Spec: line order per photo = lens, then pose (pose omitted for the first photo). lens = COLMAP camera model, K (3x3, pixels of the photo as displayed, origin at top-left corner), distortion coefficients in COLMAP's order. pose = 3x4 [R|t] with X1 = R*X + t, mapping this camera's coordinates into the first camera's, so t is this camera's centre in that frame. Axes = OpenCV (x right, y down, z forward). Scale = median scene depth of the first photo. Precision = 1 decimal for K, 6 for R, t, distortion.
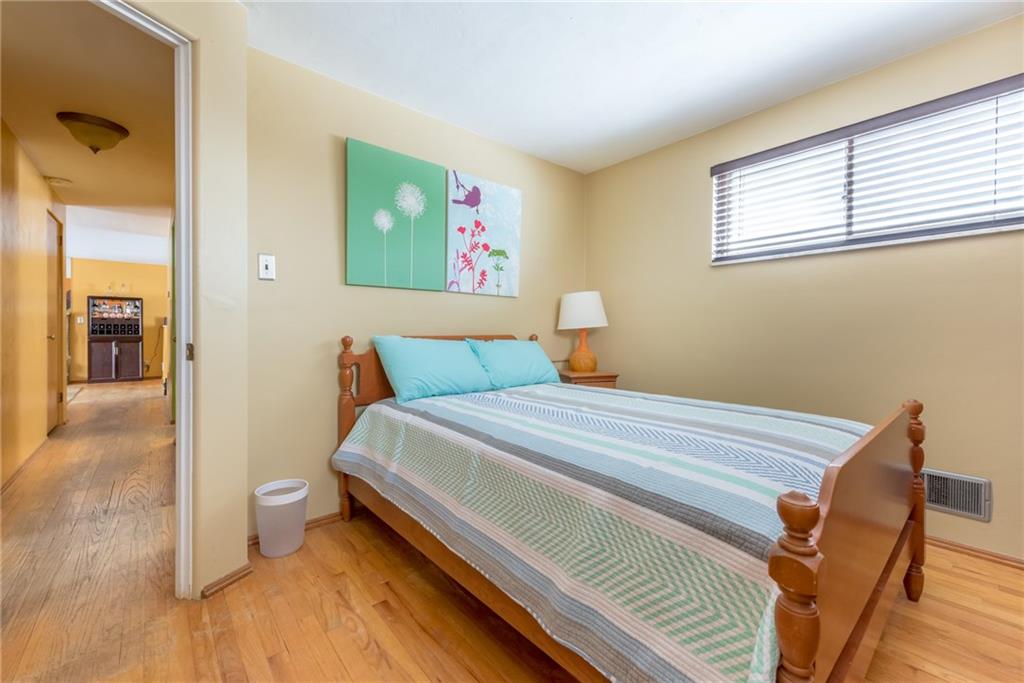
lens RADIAL K [[405.4, 0, 503.5], [0, 405.4, 337.4], [0, 0, 1]] dist [0.008667, 0.000008]
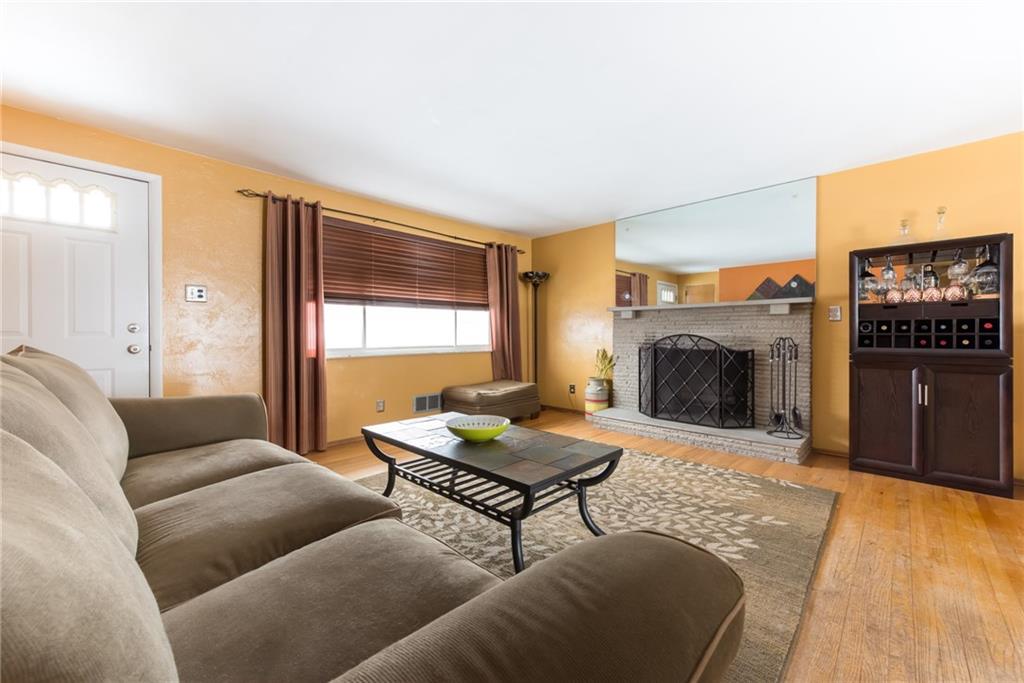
lens RADIAL K [[405.4, 0, 505.7], [0, 405.4, 340.3], [0, 0, 1]] dist [0.008667, 0.000008]
pose [[0.124773, 0.009146, -0.992143, -0.642197], [-0.005861, 0.999947, 0.008481, -0.014980], [0.992168, 0.004757, 0.124820, 0.596064]]
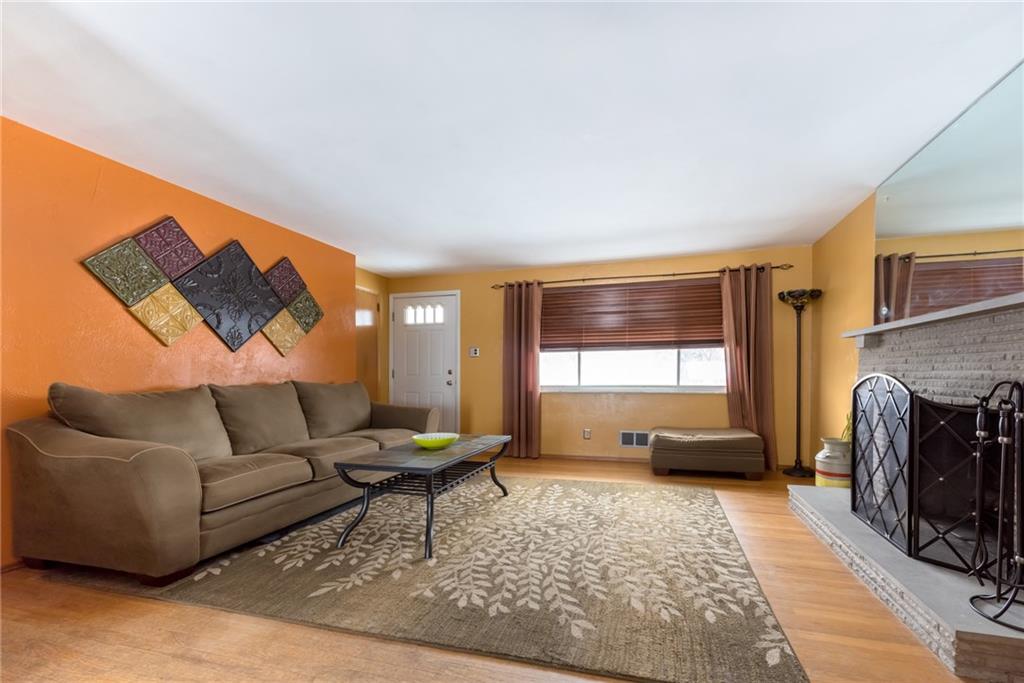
lens RADIAL K [[405.4, 0, 551.1], [0, 405.4, 379.4], [0, 0, 1]] dist [0.008667, 0.000008]
pose [[-0.803078, 0.003917, -0.595861, -0.764273], [-0.005074, 0.999897, 0.013412, -0.017900], [0.595853, 0.013794, -0.802975, 0.974488]]
